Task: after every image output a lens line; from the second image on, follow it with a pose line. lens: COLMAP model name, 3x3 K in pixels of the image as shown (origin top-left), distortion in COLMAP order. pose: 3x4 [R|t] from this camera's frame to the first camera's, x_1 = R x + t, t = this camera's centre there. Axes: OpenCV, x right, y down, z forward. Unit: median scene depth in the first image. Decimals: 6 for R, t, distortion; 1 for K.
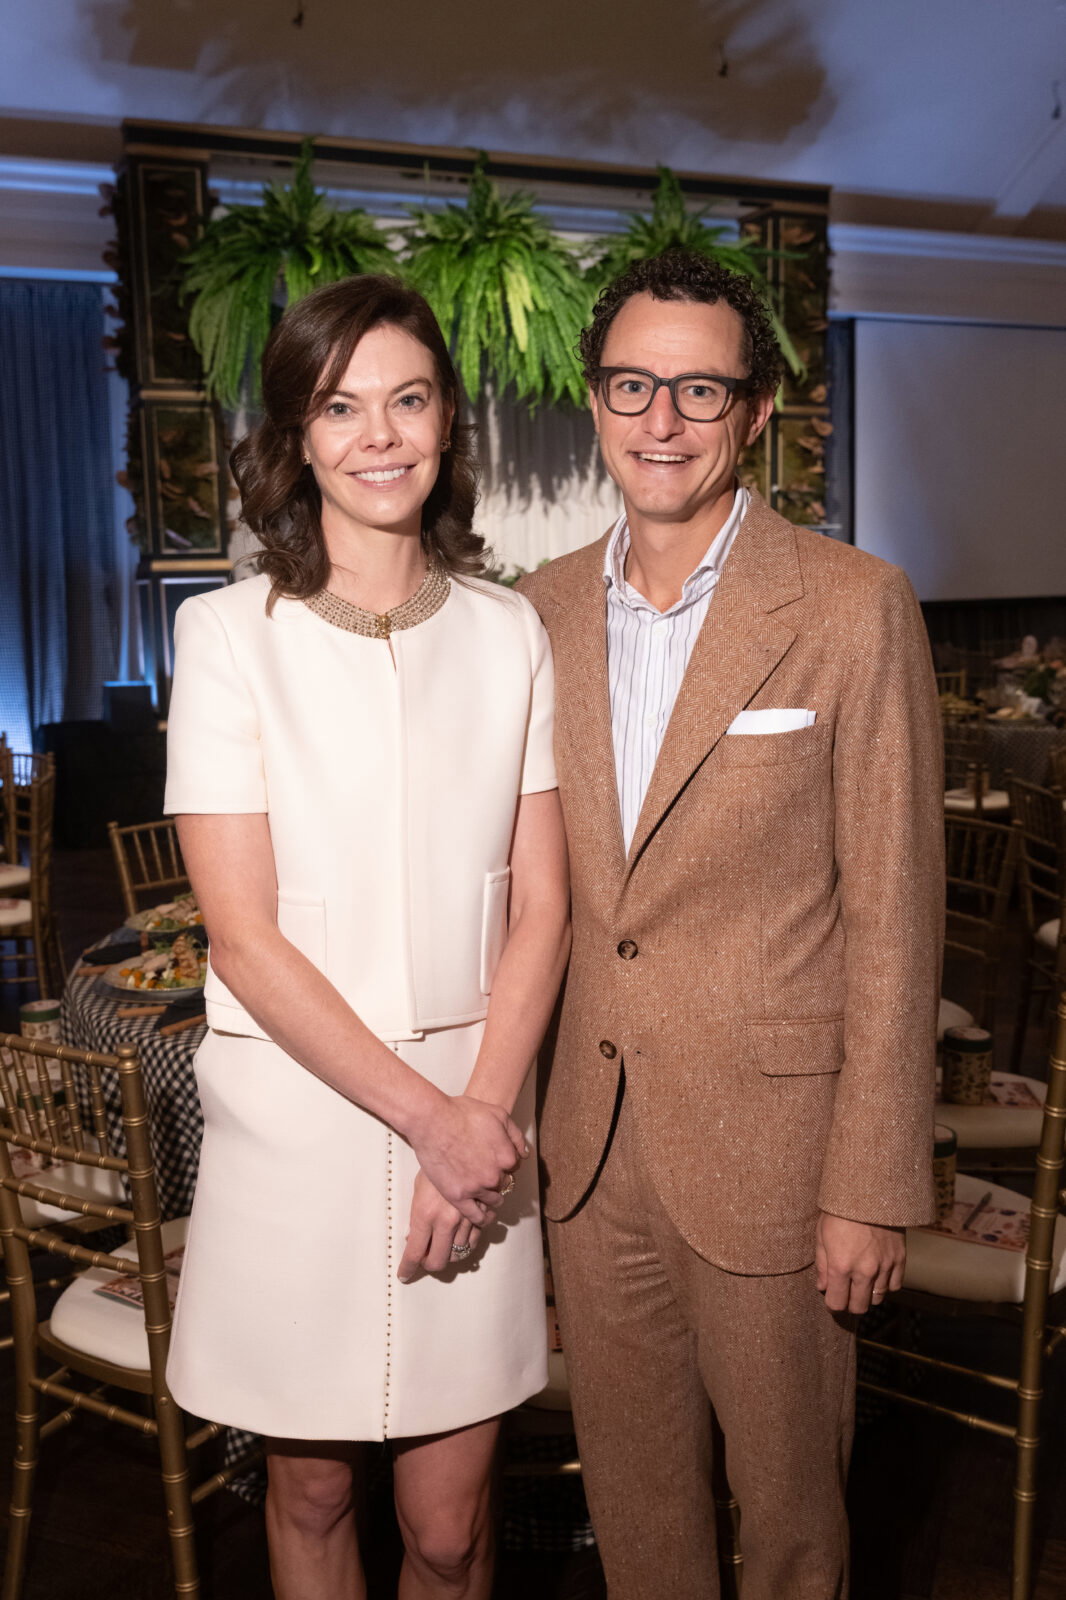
lens RADIAL K [[1507.2, 0, 528.7], [0, 1507.2, 793.8], [0, 0, 1]] dist [-0.023485, 0.000000]
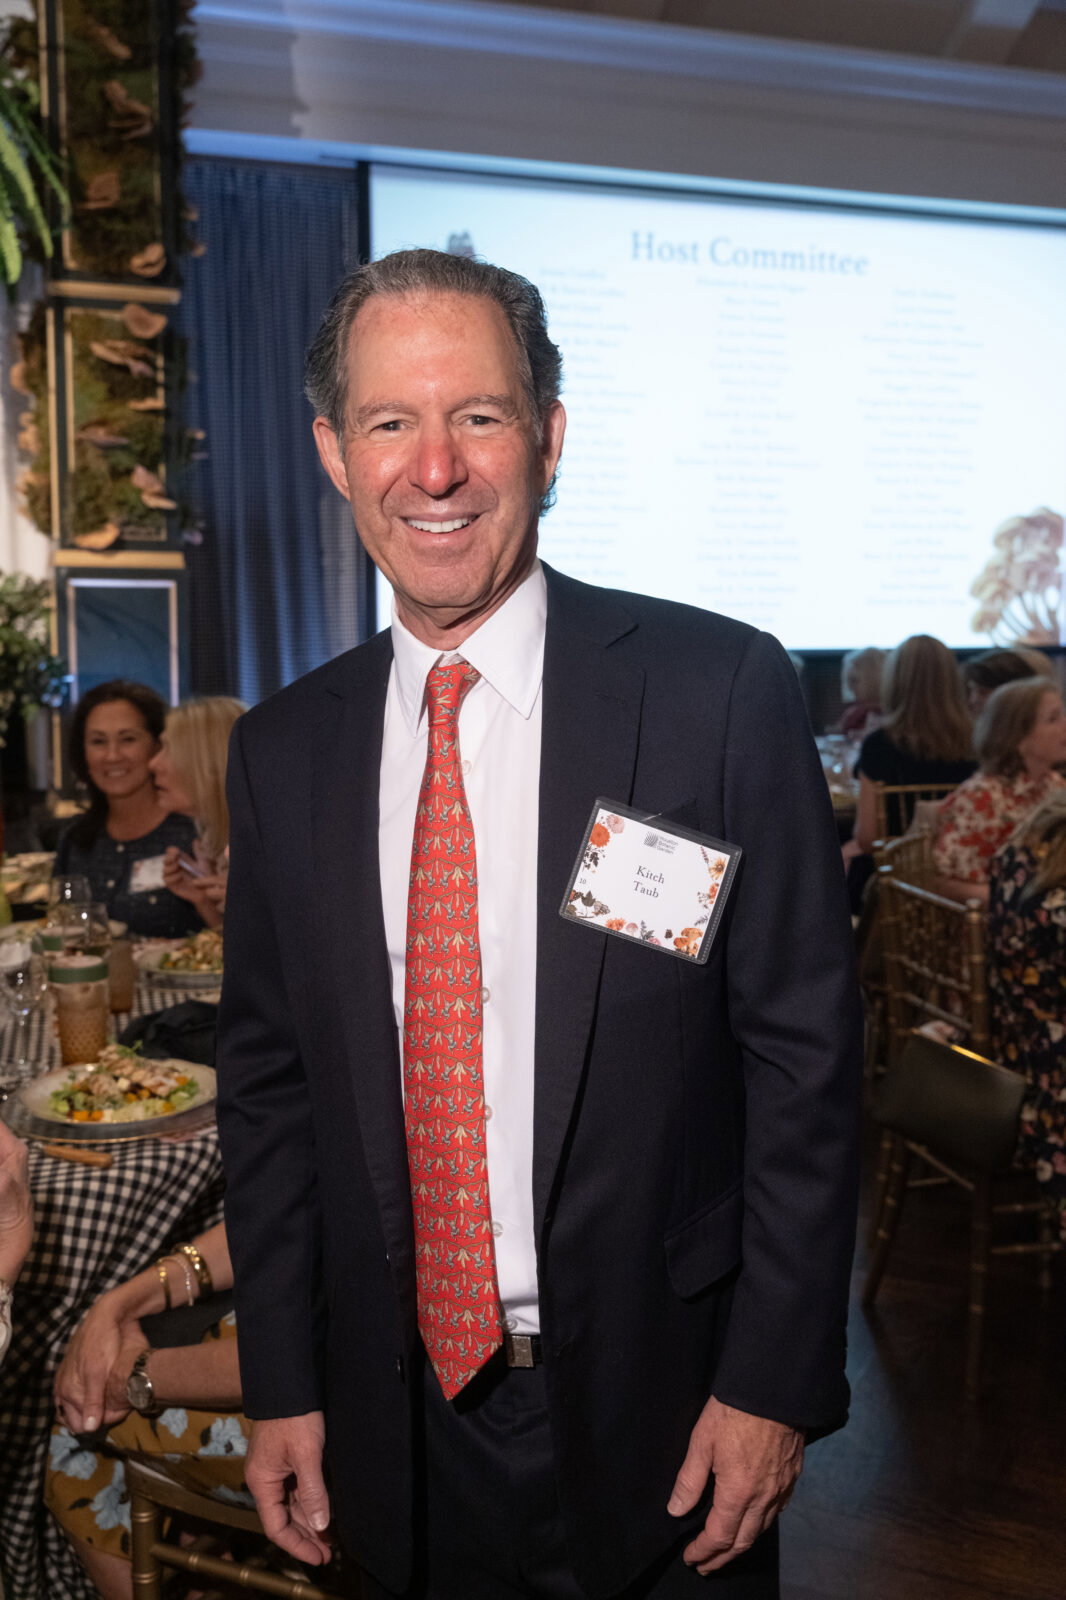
lens RADIAL K [[1557.0, 0, 521.8], [0, 1557.0, 804.3], [0, 0, 1]] dist [-0.000286, 0.000000]
pose [[0.996704, 0.030791, -0.075057, 0.413670], [-0.032113, 0.999349, -0.016470, -0.076950], [0.074501, 0.018826, 0.997043, 0.516342]]
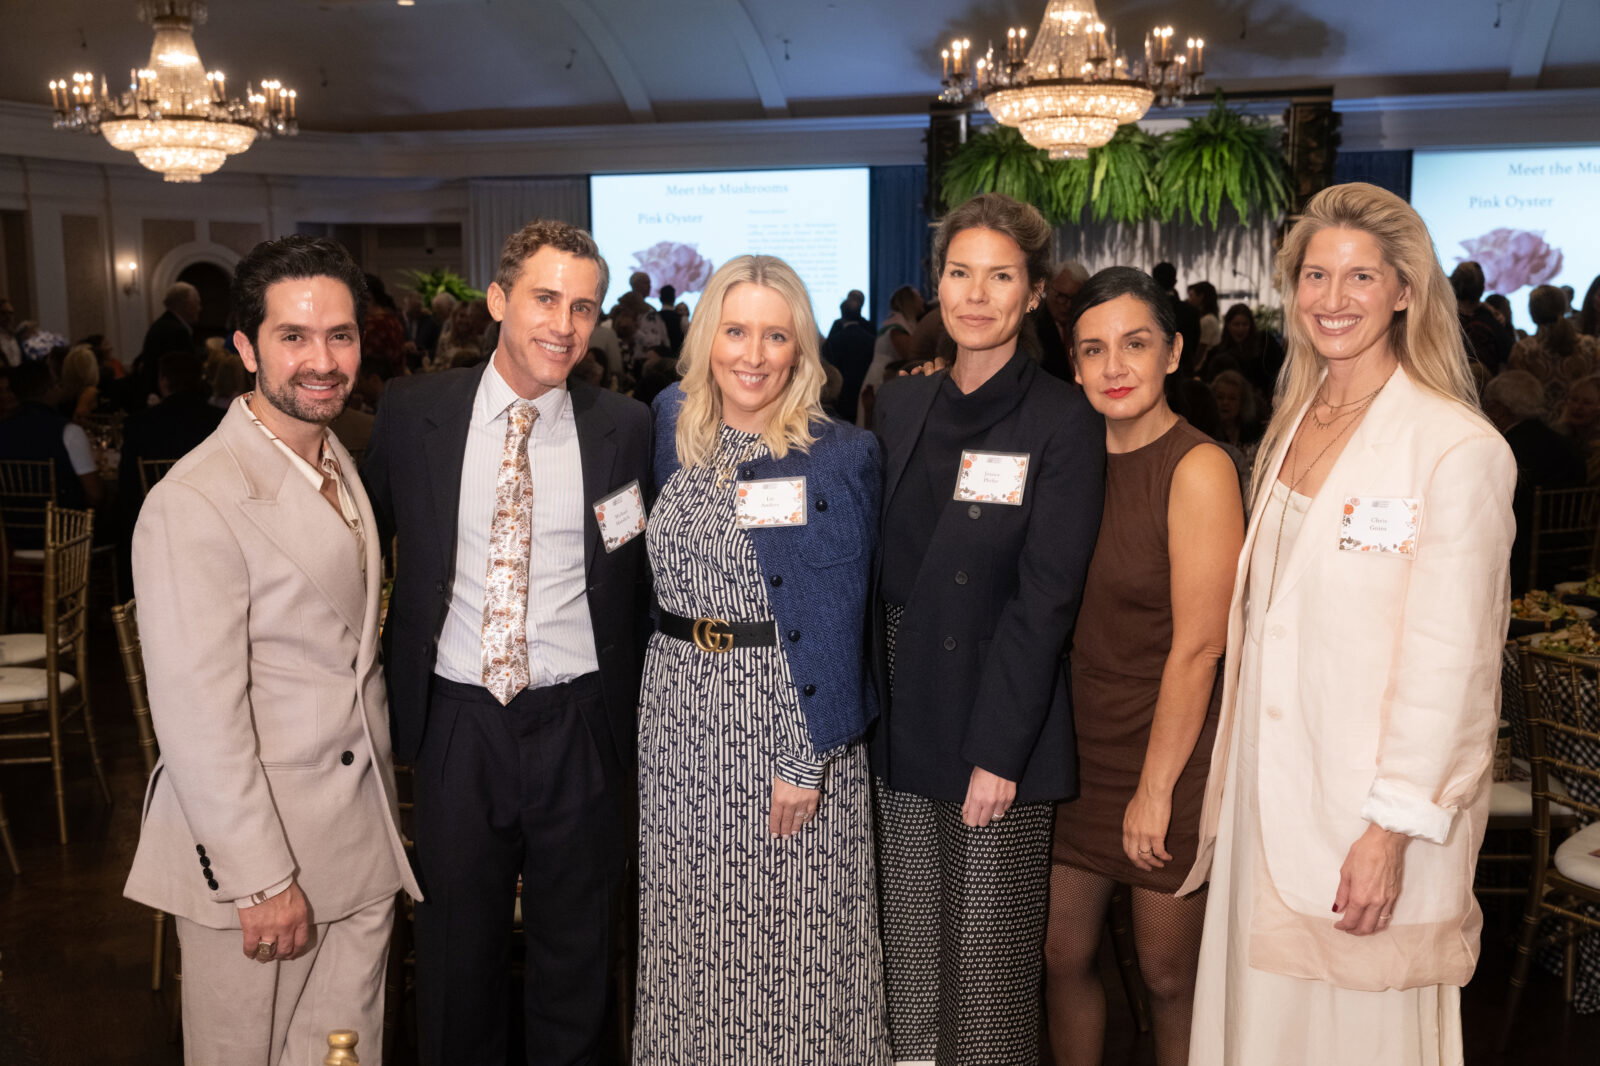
lens RADIAL K [[1557.0, 0, 804.0], [0, 1557.0, 533.0], [0, 0, 1]] dist [-0.000286, 0.000000]
pose [[0.779384, 0.112283, -0.616403, 0.957981], [-0.105380, 0.993288, 0.047693, 0.082471], [0.617621, 0.027786, 0.785985, -0.801997]]
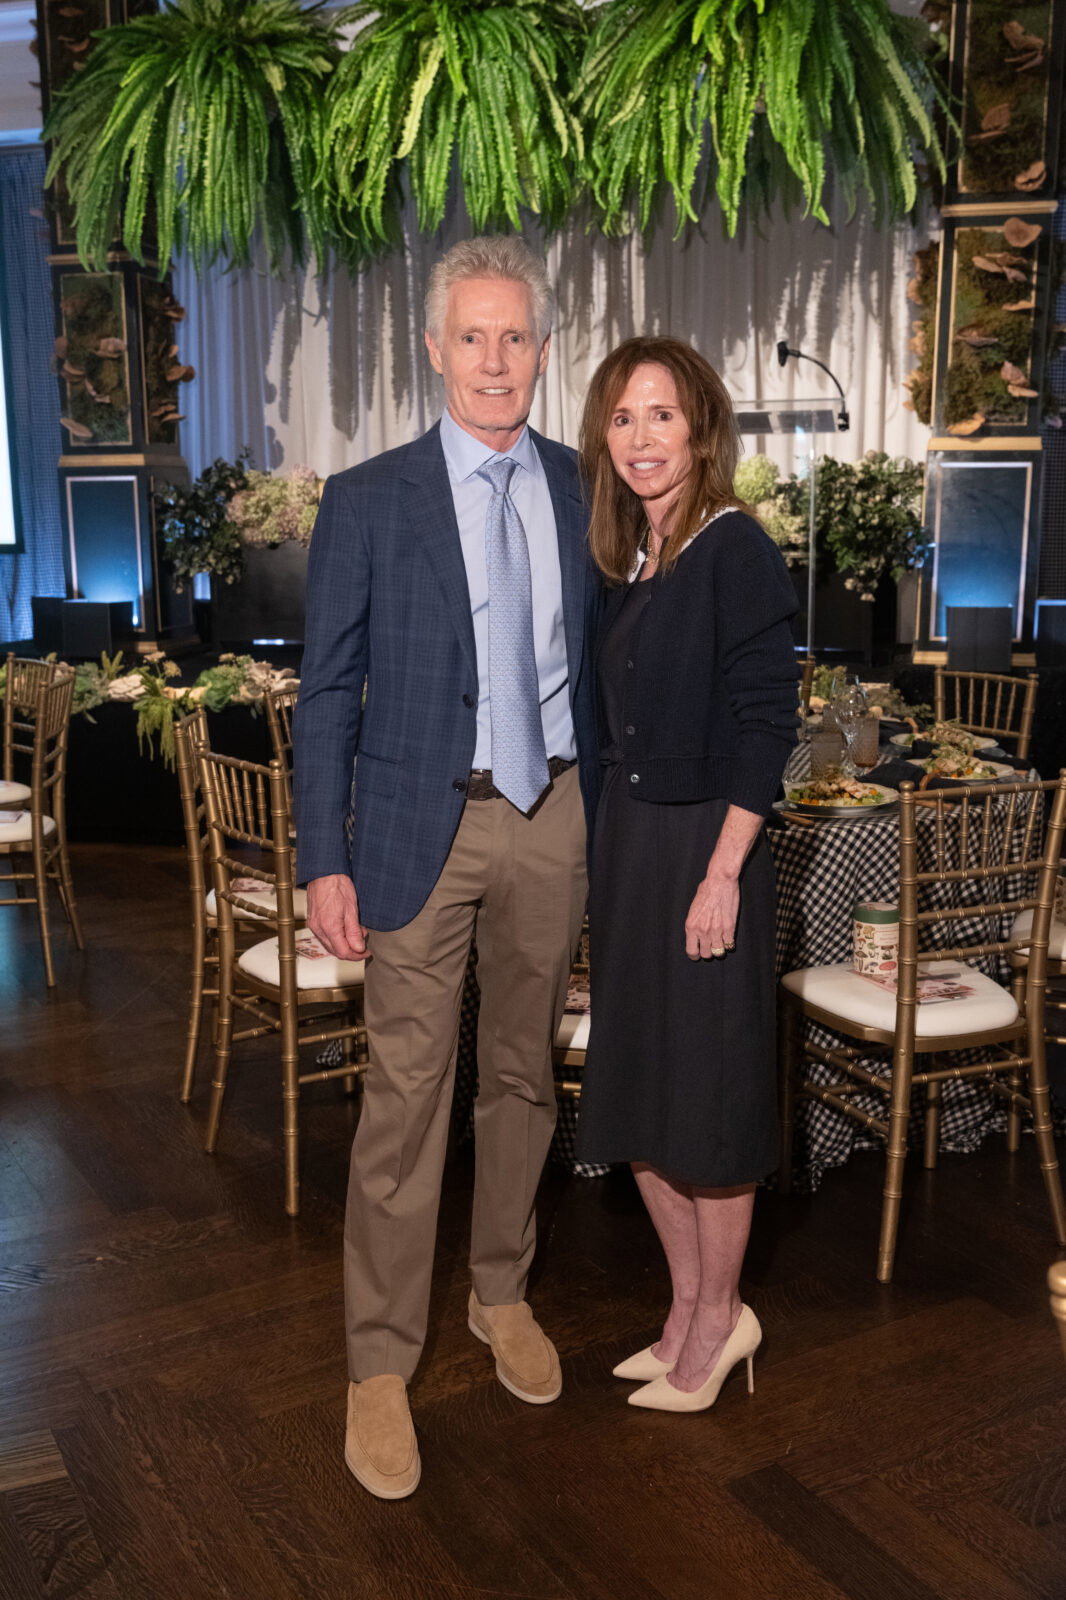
lens RADIAL K [[1557.0, 0, 512.1], [0, 1557.0, 785.4], [0, 0, 1]] dist [-0.000286, 0.000000]
pose [[0.781398, 0.131330, -0.610057, 0.494450], [-0.098506, 0.991306, 0.087231, -0.064076], [0.616209, -0.008067, 0.787541, 0.417195]]
